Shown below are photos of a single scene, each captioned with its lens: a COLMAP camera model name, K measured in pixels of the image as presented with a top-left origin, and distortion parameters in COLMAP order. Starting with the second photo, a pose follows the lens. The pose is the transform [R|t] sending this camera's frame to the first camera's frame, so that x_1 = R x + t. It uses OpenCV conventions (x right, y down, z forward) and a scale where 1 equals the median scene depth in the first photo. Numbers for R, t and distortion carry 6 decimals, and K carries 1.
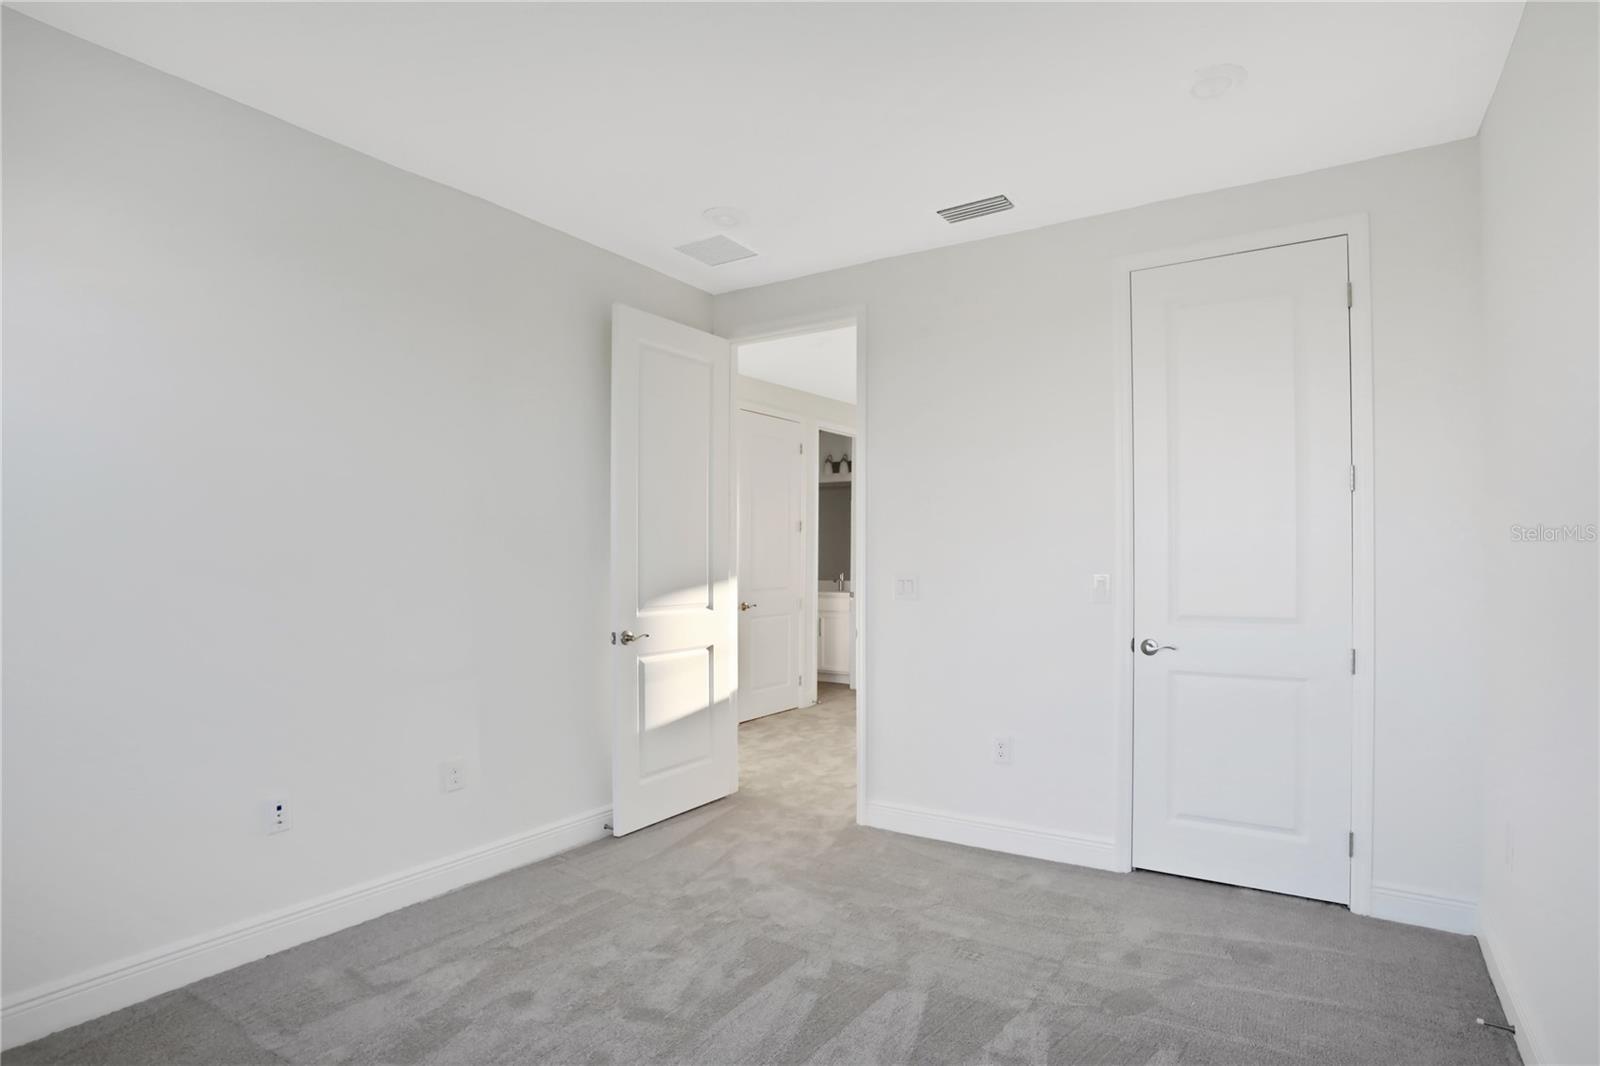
lens RADIAL K [[813.1, 0, 804.1], [0, 813.1, 545.2], [0, 0, 1]] dist [-0.053173, 0.011681]
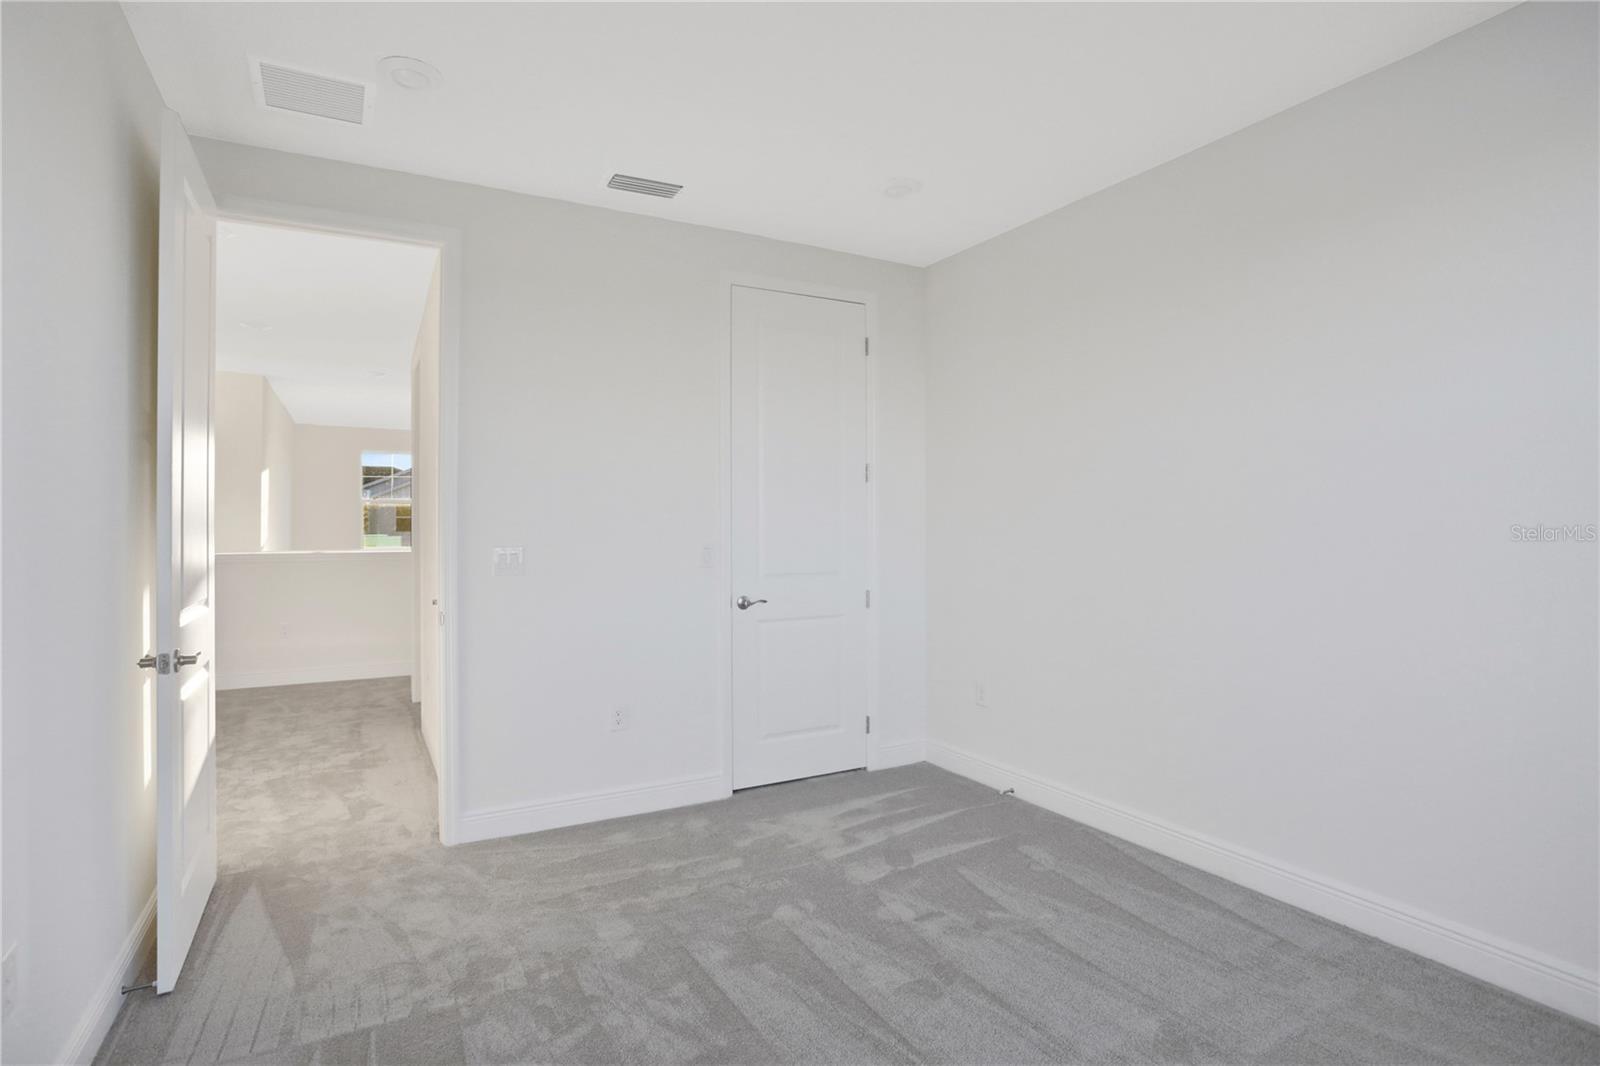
lens RADIAL K [[813.1, 0, 798.8], [0, 813.1, 523.6], [0, 0, 1]] dist [-0.053173, 0.011681]
pose [[0.476930, 0.008358, 0.878902, -0.544419], [-0.008174, 0.999954, -0.005074, 0.012482], [-0.878904, -0.004765, 0.476976, 0.316308]]
